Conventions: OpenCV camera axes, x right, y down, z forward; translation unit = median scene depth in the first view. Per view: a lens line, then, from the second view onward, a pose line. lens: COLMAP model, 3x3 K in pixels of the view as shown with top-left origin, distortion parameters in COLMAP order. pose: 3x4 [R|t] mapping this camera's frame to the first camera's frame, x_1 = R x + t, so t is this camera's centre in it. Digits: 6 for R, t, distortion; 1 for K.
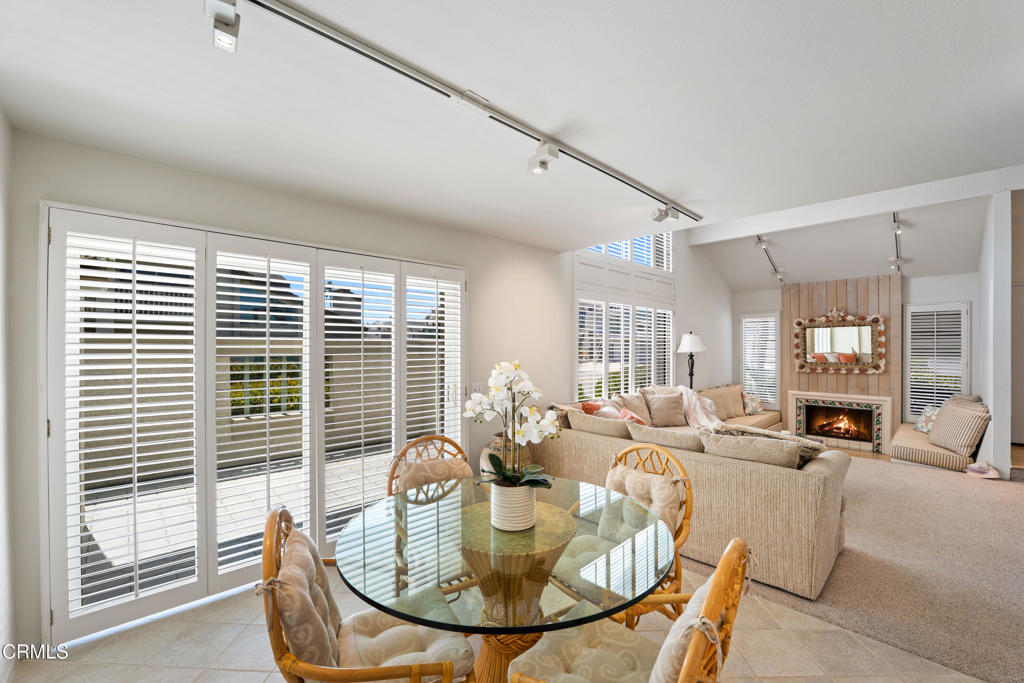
lens RADIAL K [[417.4, 0, 510.9], [0, 417.4, 345.5], [0, 0, 1]] dist [-0.029107, 0.003484]
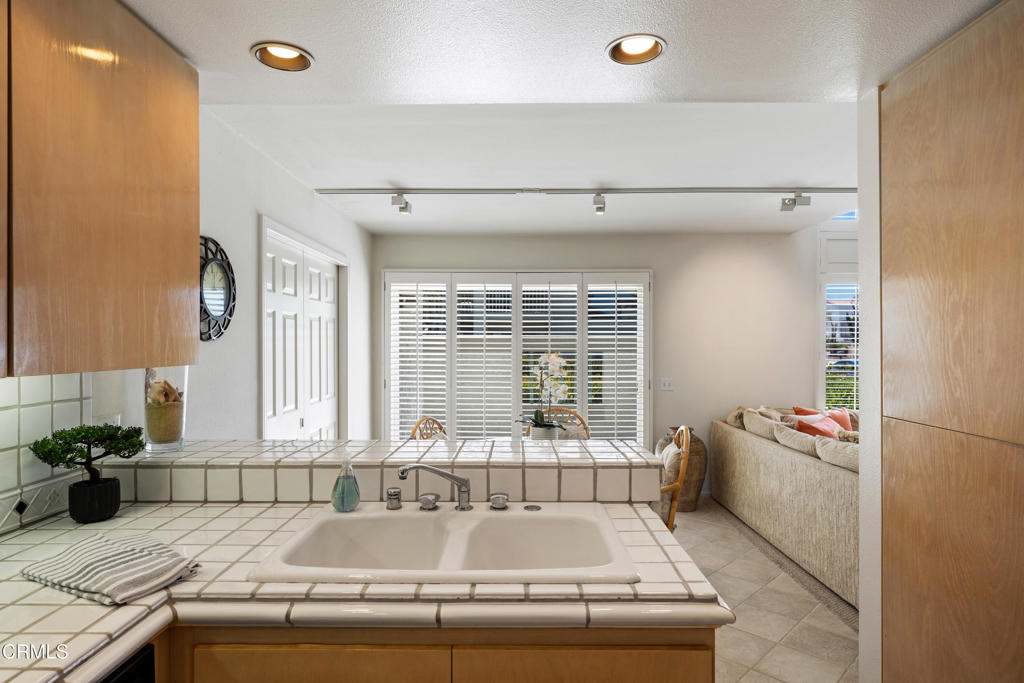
lens RADIAL K [[581.1, 0, 509.3], [0, 581.1, 342.9], [0, 0, 1]] dist [-0.001519, 0.000939]
pose [[0.712569, 0.004117, -0.701590, 0.364848], [0.000051, 0.999982, 0.005921, -0.002812], [0.701602, -0.004255, 0.712556, -0.171545]]
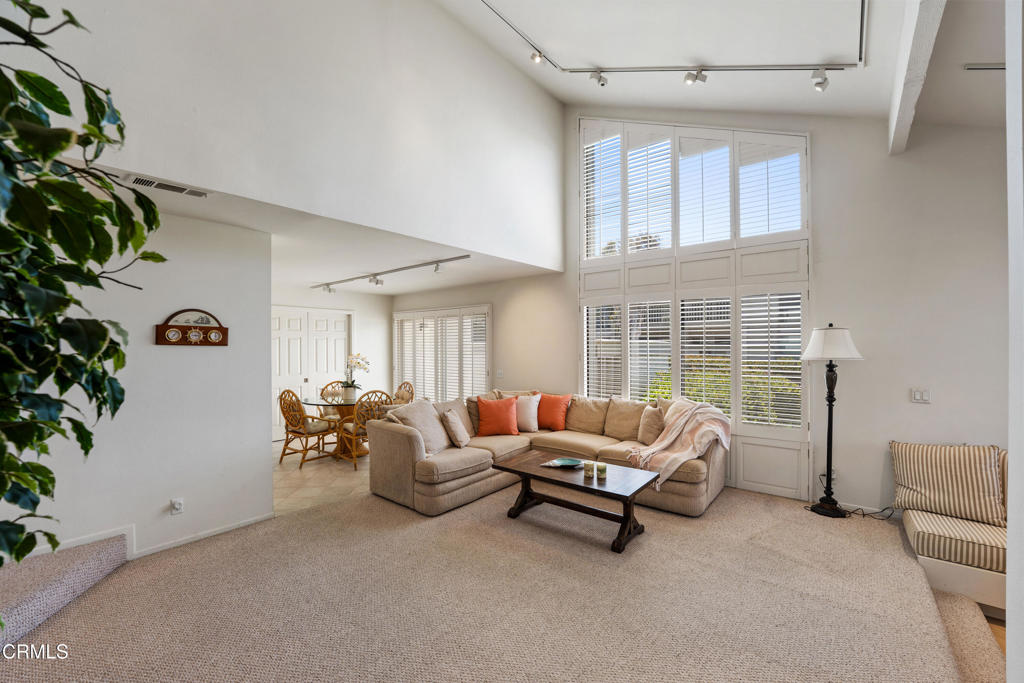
lens RADIAL K [[417.4, 0, 514.7], [0, 417.4, 344.1], [0, 0, 1]] dist [-0.029107, 0.003484]
pose [[0.121781, -0.000514, -0.992557, 0.891404], [0.004875, 0.999988, 0.000080, -0.007333], [0.992545, -0.004849, 0.121782, 0.476825]]
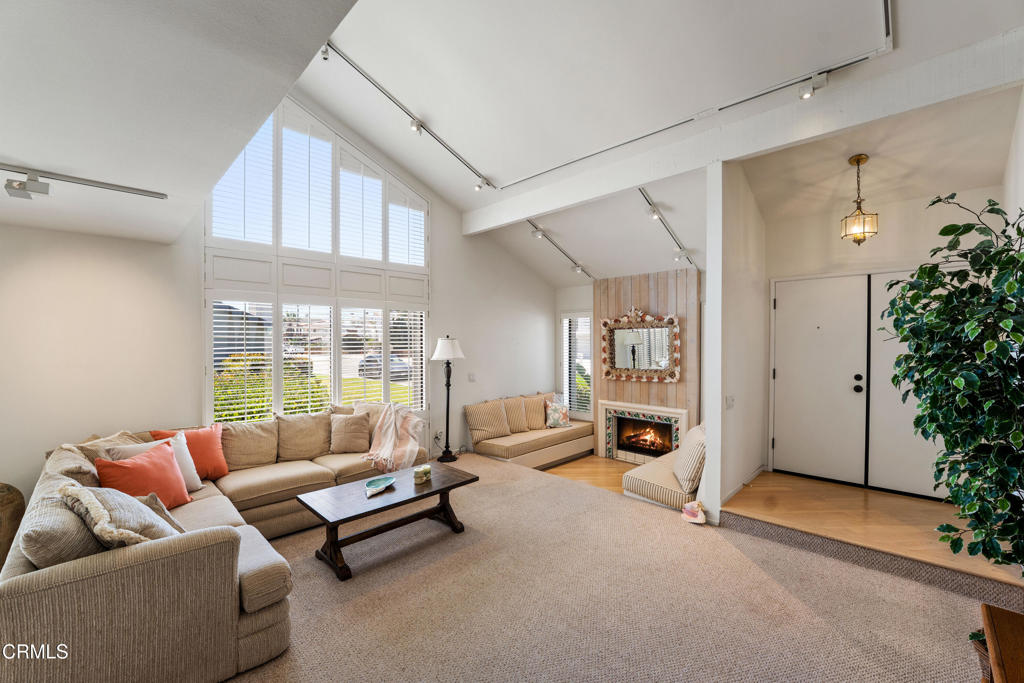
lens RADIAL K [[417.4, 0, 508.9], [0, 417.4, 344.7], [0, 0, 1]] dist [-0.029107, 0.003484]
pose [[0.999722, -0.003856, 0.023279, 0.513706], [0.003578, 0.999922, 0.011984, -0.023108], [-0.023323, -0.011897, 0.999657, 0.123582]]
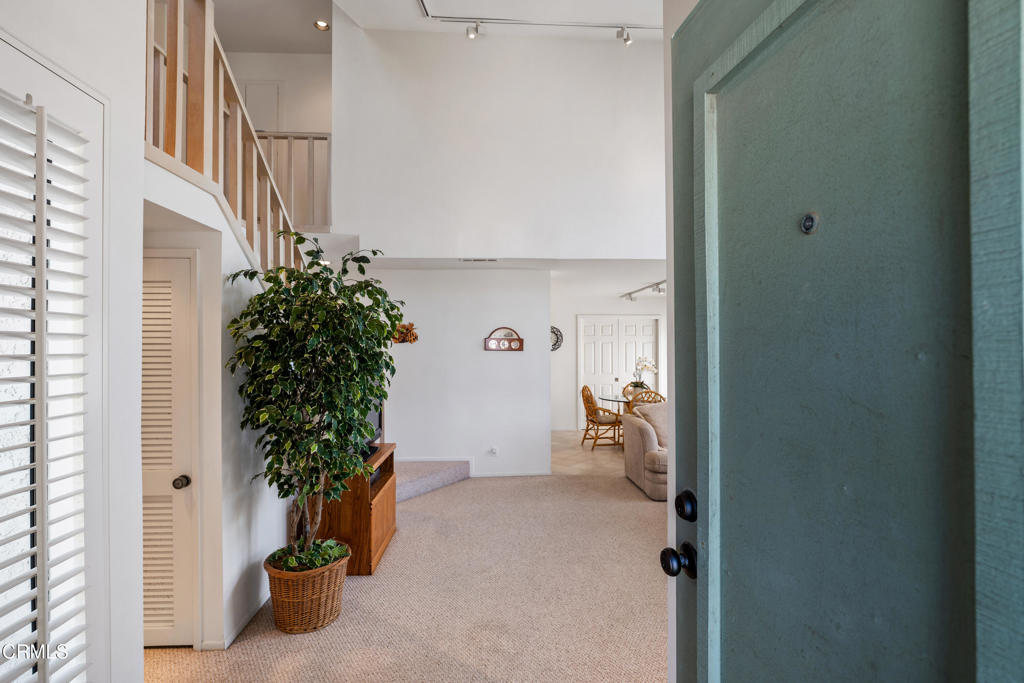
lens RADIAL K [[485.4, 0, 510.8], [0, 485.4, 342.6], [0, 0, 1]] dist [-0.002620, 0.000011]
pose [[-0.646467, -0.001757, -0.762940, 1.032798], [0.006534, 0.999948, -0.007839, -0.015204], [0.762914, -0.010052, -0.646422, 0.737325]]
